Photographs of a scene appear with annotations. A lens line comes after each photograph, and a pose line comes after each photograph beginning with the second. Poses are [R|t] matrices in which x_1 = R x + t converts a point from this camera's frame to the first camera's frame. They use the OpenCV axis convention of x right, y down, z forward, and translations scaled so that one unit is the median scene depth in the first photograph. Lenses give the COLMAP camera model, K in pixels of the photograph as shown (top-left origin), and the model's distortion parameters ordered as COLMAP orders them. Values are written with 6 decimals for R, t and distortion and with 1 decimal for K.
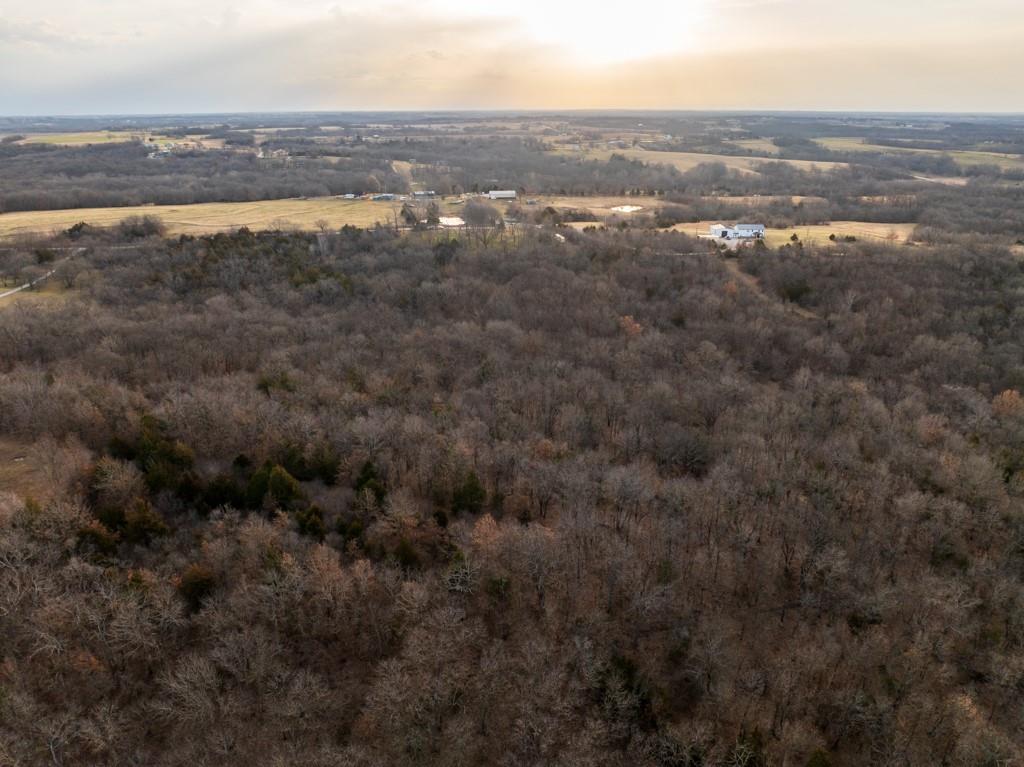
lens RADIAL K [[729.2, 0, 542.9], [0, 729.2, 382.4], [0, 0, 1]] dist [-0.037452, -0.004269]
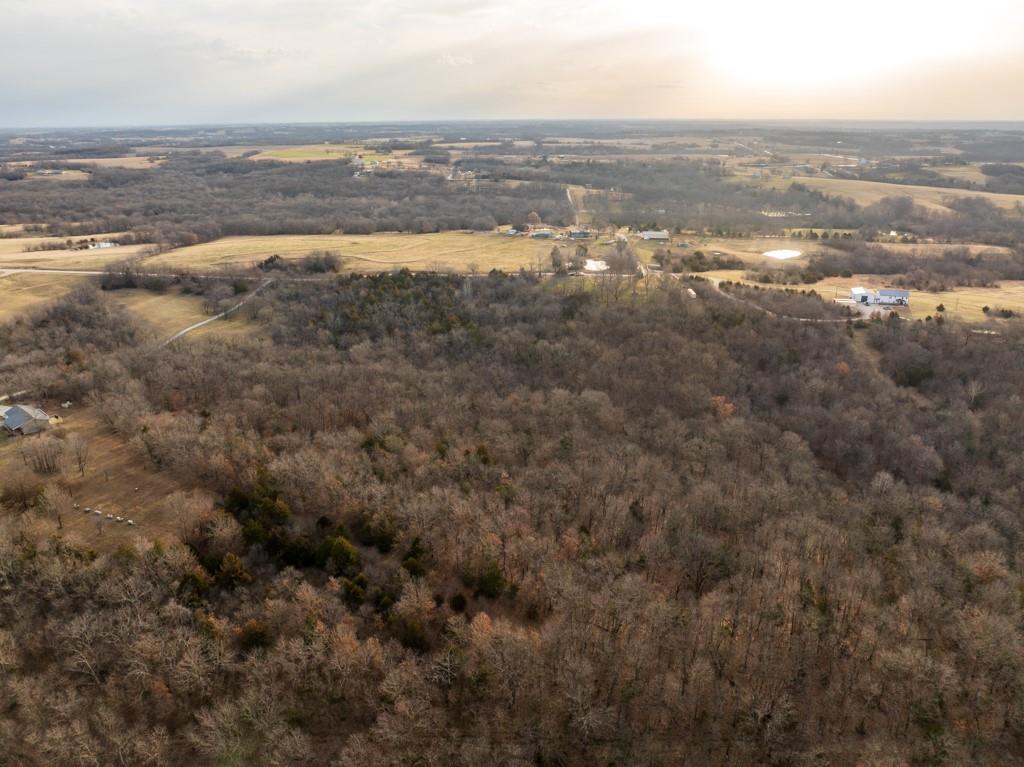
lens RADIAL K [[729.2, 0, 542.9], [0, 729.2, 382.4], [0, 0, 1]] dist [-0.037452, -0.004269]
pose [[0.966641, 0.085346, -0.241499, 0.075349], [-0.087365, 0.996174, 0.002356, -0.055852], [0.240776, 0.018821, 0.970398, -0.034479]]
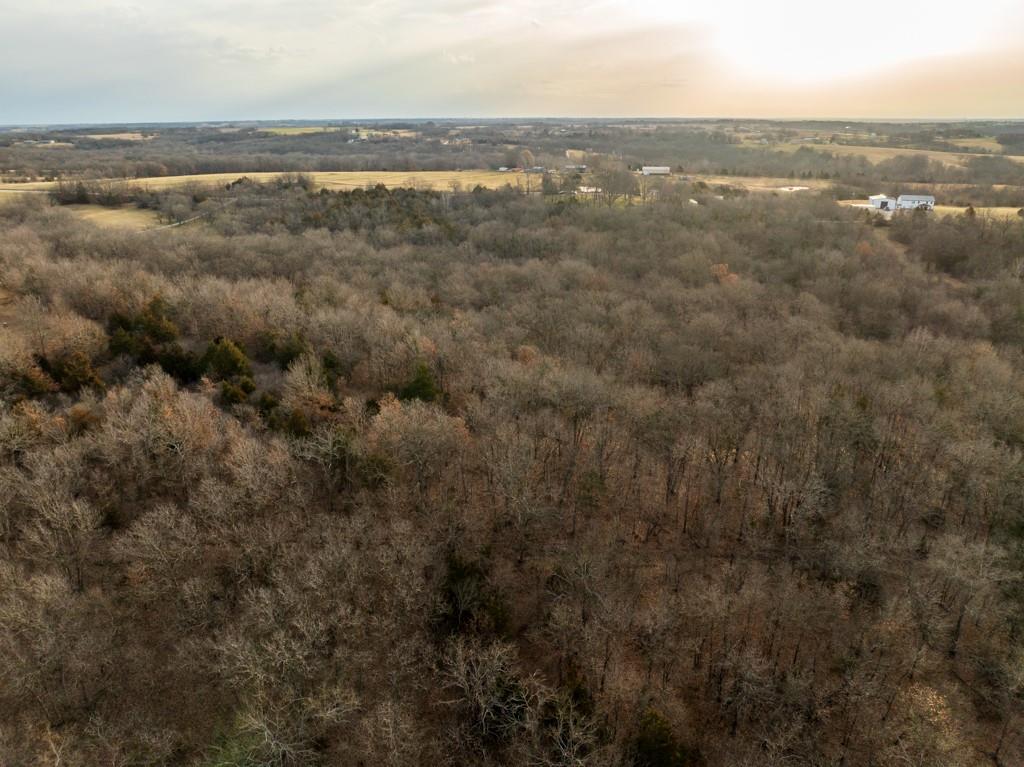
lens RADIAL K [[729.2, 0, 542.9], [0, 729.2, 382.4], [0, 0, 1]] dist [-0.037452, -0.004269]
pose [[0.964434, 0.087196, -0.249527, 0.085861], [-0.089928, 0.995948, 0.000451, 0.042725], [0.248555, 0.022004, 0.968368, 0.061455]]
